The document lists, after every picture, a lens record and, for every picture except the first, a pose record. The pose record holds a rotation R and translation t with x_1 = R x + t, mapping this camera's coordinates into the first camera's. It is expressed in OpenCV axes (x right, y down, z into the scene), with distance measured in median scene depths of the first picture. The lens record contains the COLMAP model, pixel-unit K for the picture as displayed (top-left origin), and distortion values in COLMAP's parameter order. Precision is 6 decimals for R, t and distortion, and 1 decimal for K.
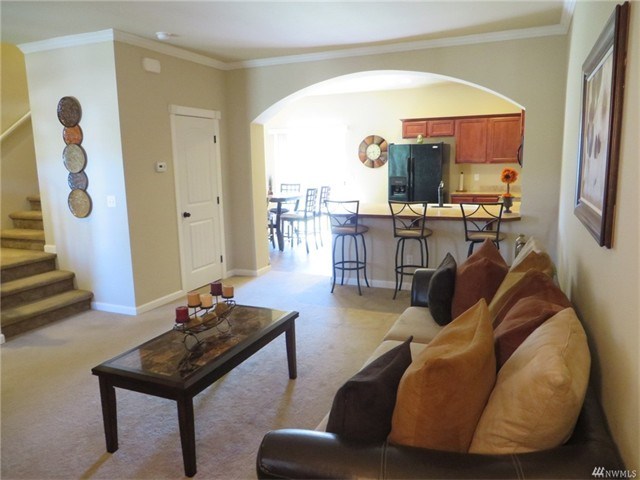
lens RADIAL K [[473.5, 0, 320.0], [0, 473.5, 240.0], [0, 0, 1]] dist [-0.016508, -0.003907]
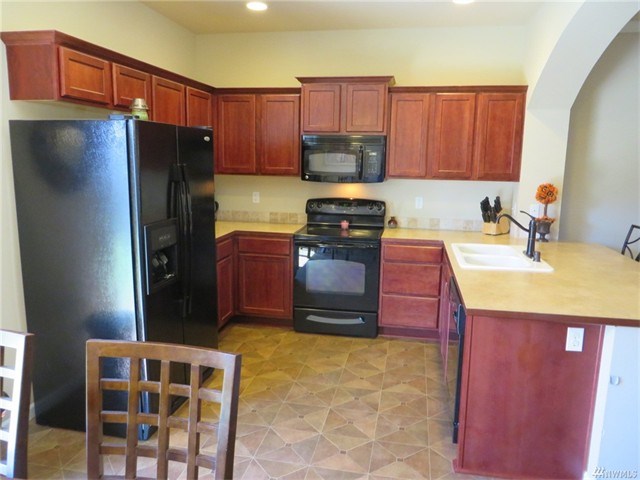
lens RADIAL K [[473.5, 0, 320.0], [0, 473.5, 240.0], [0, 0, 1]] dist [-0.016508, -0.003907]
pose [[-0.209386, -0.149872, 0.966279, -0.278894], [0.152971, 0.970997, 0.183751, -0.266303], [-0.965794, 0.186288, -0.180387, 1.544075]]
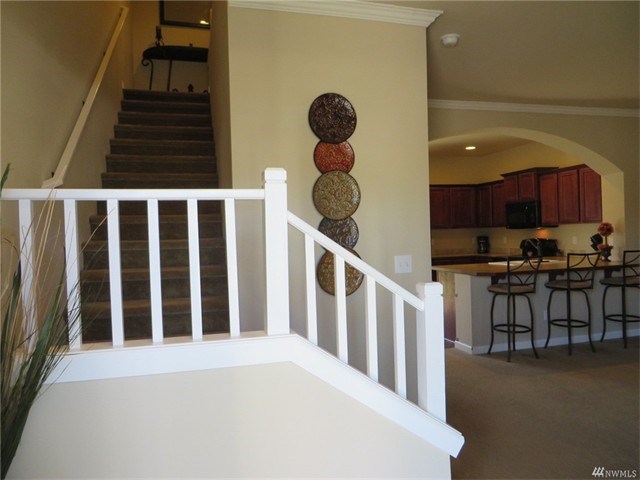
lens RADIAL K [[473.5, 0, 320.0], [0, 473.5, 240.0], [0, 0, 1]] dist [-0.016508, -0.003907]
pose [[0.788736, -0.012515, 0.614605, -0.878335], [0.120293, 0.983606, -0.134346, -0.040369], [-0.602848, 0.179896, 0.777311, 0.541761]]
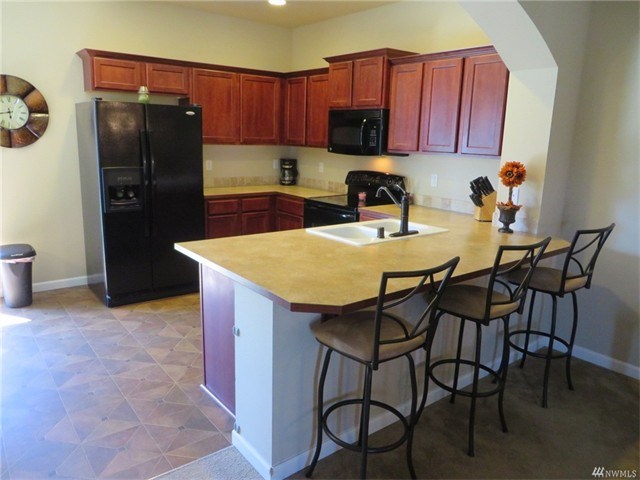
lens RADIAL K [[473.5, 0, 320.0], [0, 473.5, 240.0], [0, 0, 1]] dist [-0.016508, -0.003907]
pose [[0.471580, -0.156207, 0.867878, -0.285534], [0.107742, 0.987018, 0.119106, -0.155422], [-0.875216, 0.037339, 0.482288, 0.944696]]
